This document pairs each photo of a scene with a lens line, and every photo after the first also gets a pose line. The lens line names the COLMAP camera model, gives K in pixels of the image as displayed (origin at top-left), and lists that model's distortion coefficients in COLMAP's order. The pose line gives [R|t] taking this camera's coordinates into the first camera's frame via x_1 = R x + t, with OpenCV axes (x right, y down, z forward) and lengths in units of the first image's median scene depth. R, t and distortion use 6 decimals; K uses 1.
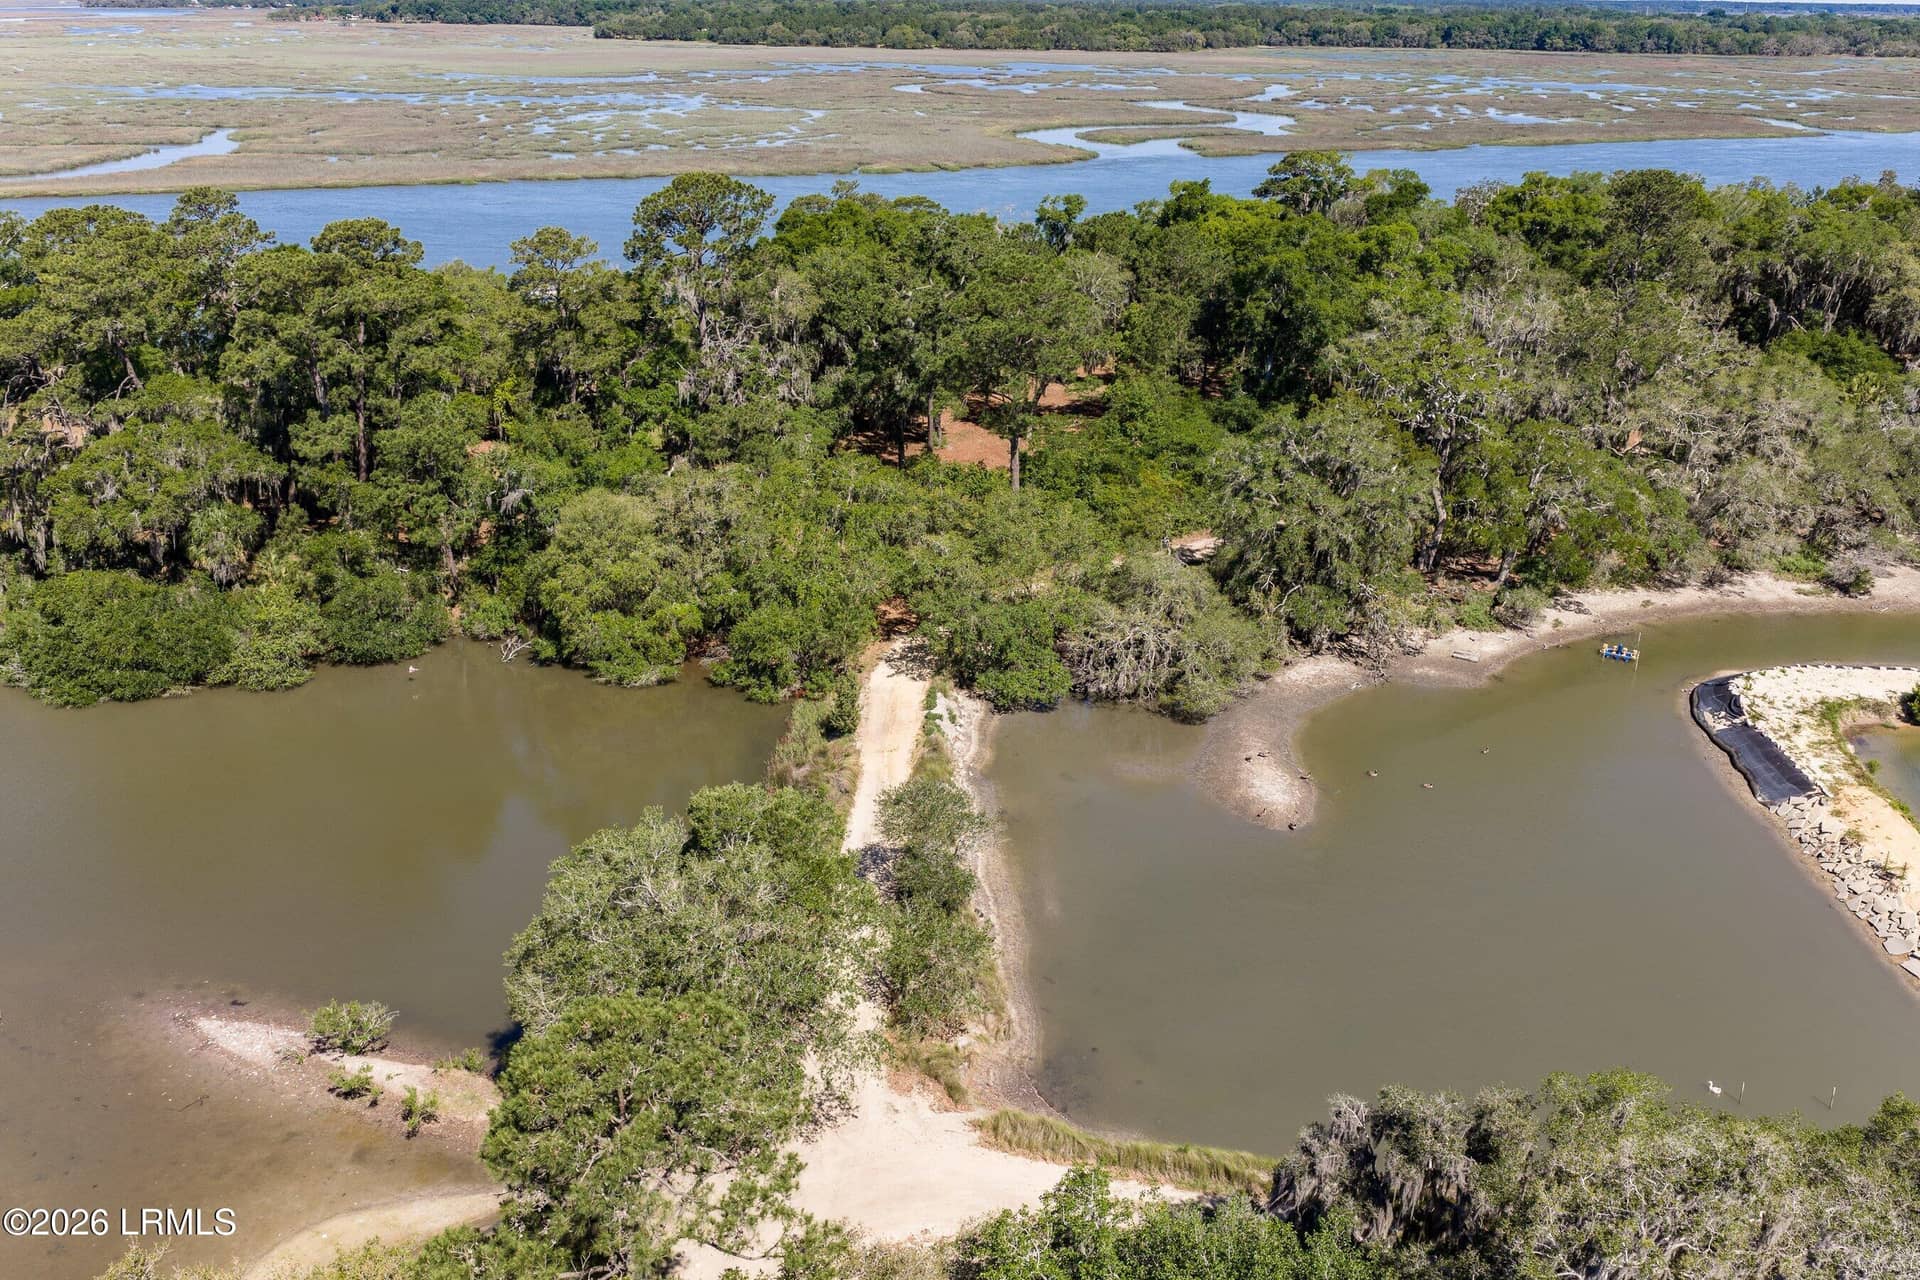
lens RADIAL K [[1587.1, 0, 962.0], [0, 1587.1, 634.9], [0, 0, 1]] dist [0.004401, -0.015328]
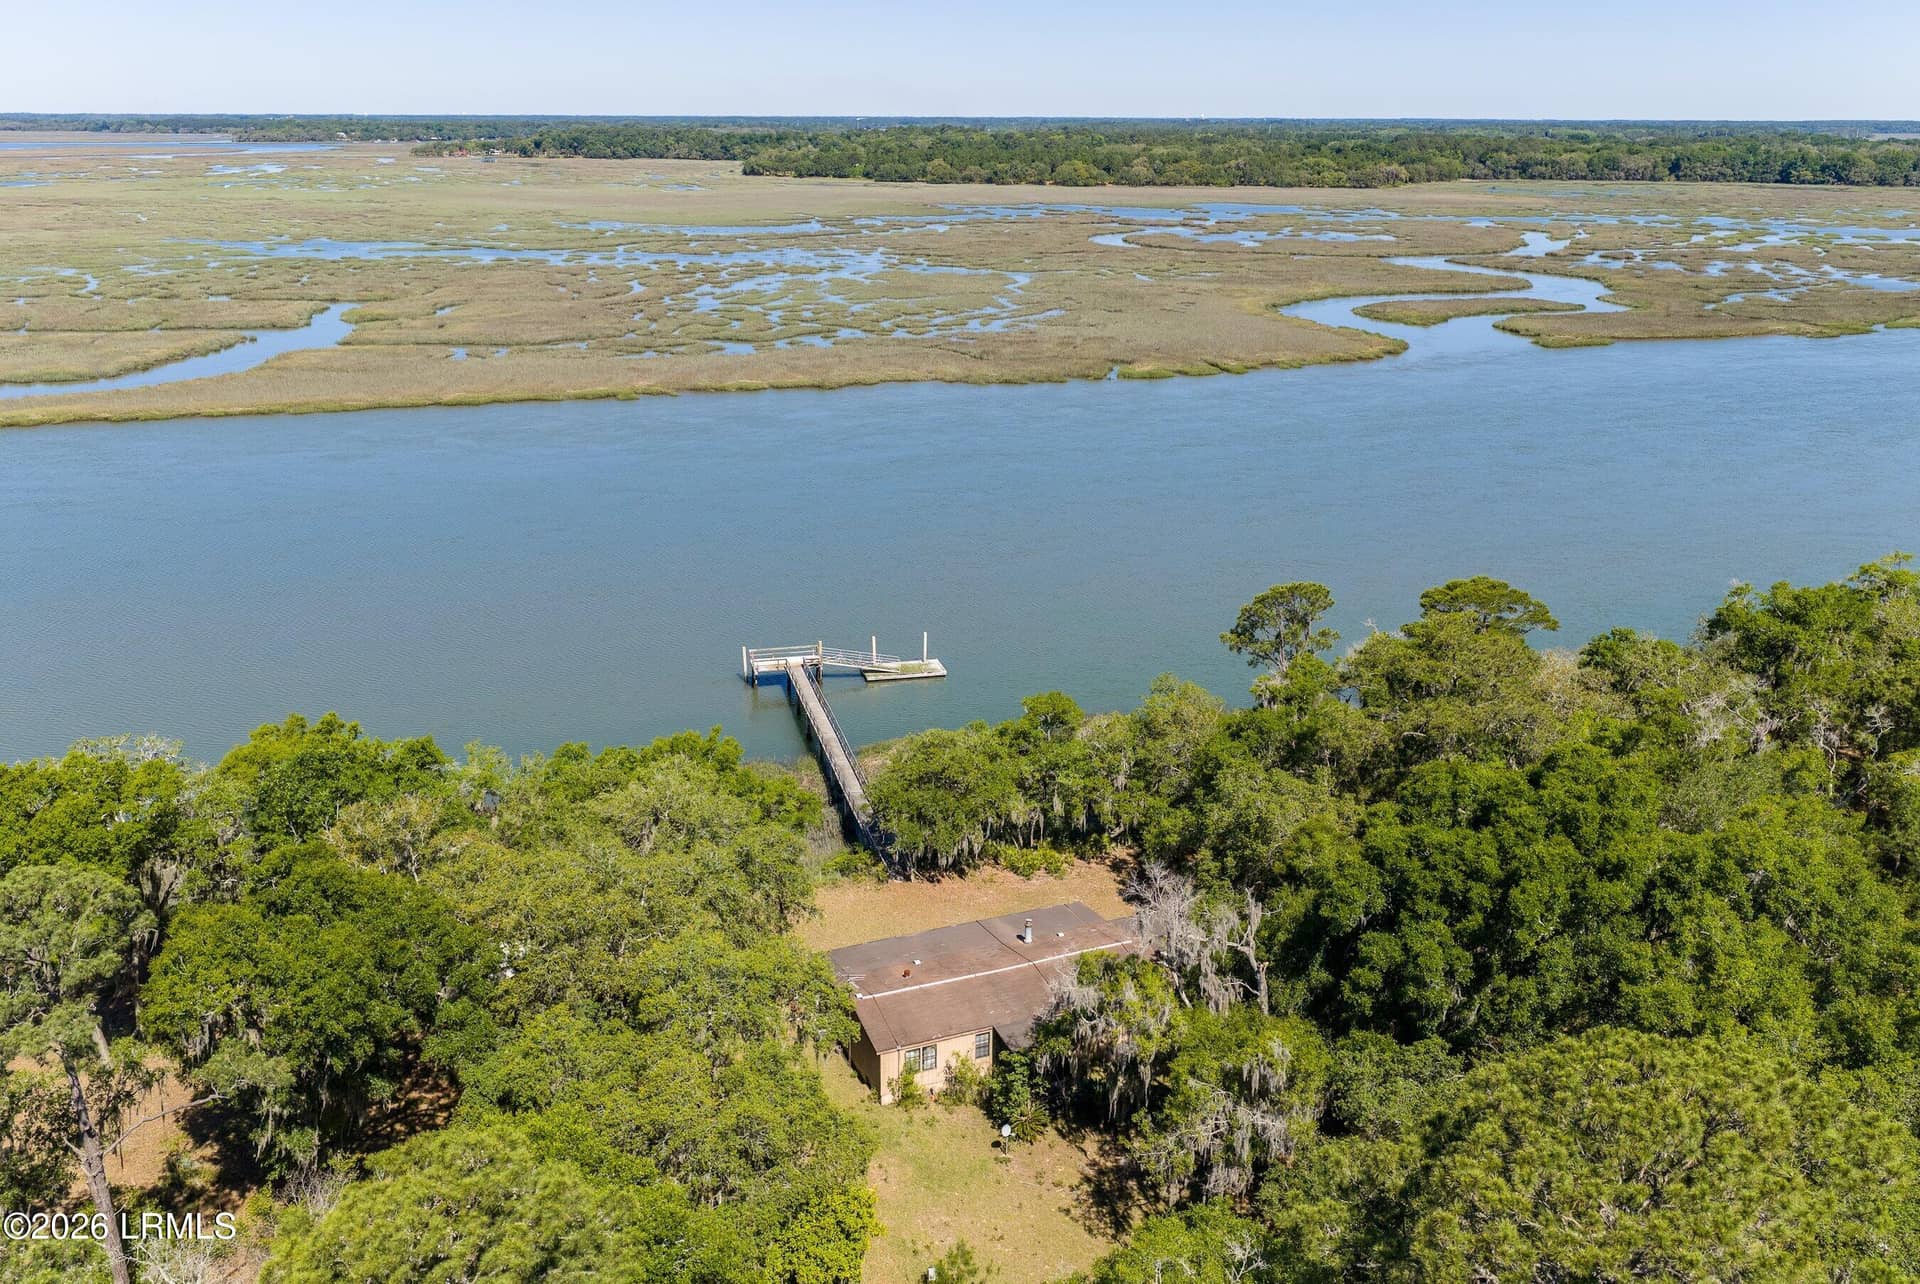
lens RADIAL K [[1631.6, 0, 946.1], [0, 1631.6, 647.2], [0, 0, 1]] dist [0.011537, -0.033987]
pose [[0.996245, 0.018729, -0.084534, -0.260082], [-0.024676, 0.997252, -0.069860, -0.336533], [0.082993, 0.071683, 0.993969, 0.695401]]
